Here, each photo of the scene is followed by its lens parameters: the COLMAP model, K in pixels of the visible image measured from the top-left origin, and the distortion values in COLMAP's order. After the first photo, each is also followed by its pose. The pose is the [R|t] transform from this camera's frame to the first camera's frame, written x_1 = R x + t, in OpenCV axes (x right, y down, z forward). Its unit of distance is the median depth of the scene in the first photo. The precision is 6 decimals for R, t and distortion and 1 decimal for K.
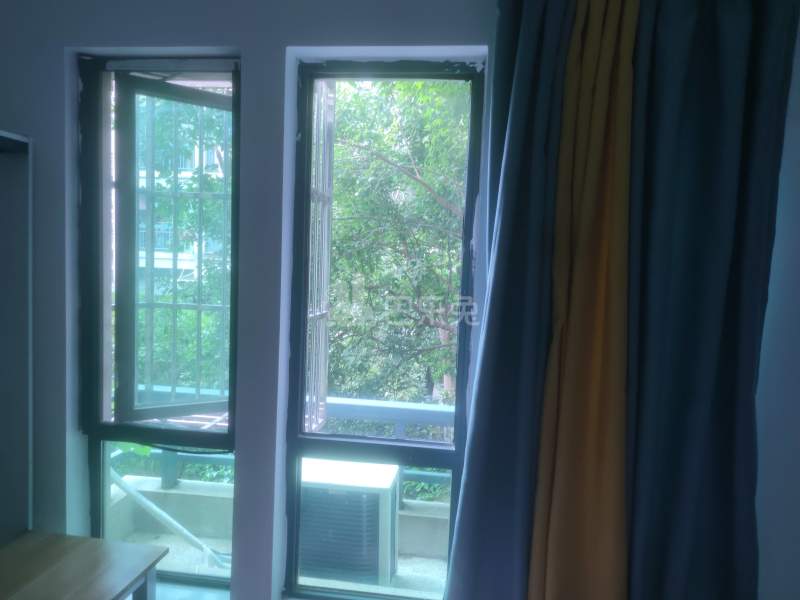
lens RADIAL K [[576.2, 0, 400.0], [0, 576.2, 300.0], [0, 0, 1]] dist [0.092716, -0.087321]
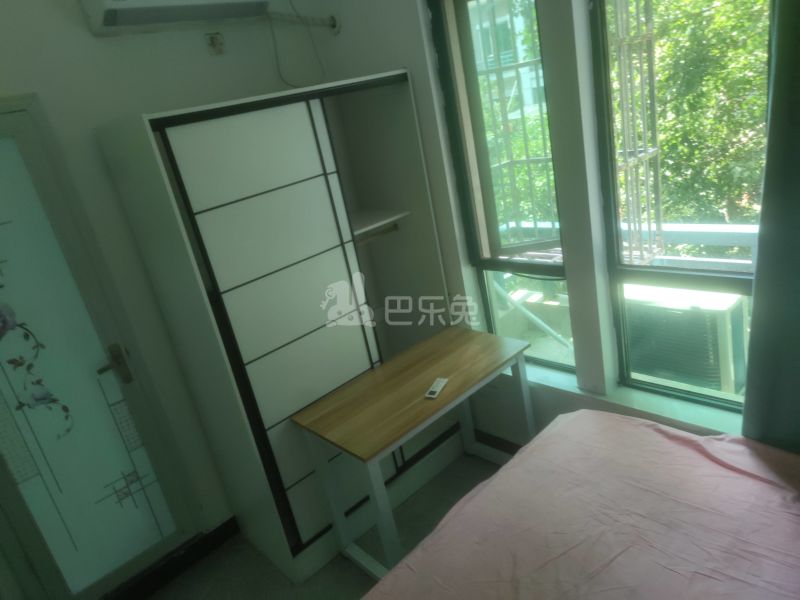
lens RADIAL K [[576.2, 0, 400.0], [0, 576.2, 300.0], [0, 0, 1]] dist [0.092716, -0.087321]
pose [[0.760126, 0.026998, -0.649215, 0.272067], [0.167204, 0.957363, 0.235581, -0.062636], [0.627894, -0.287623, 0.723202, -0.189938]]
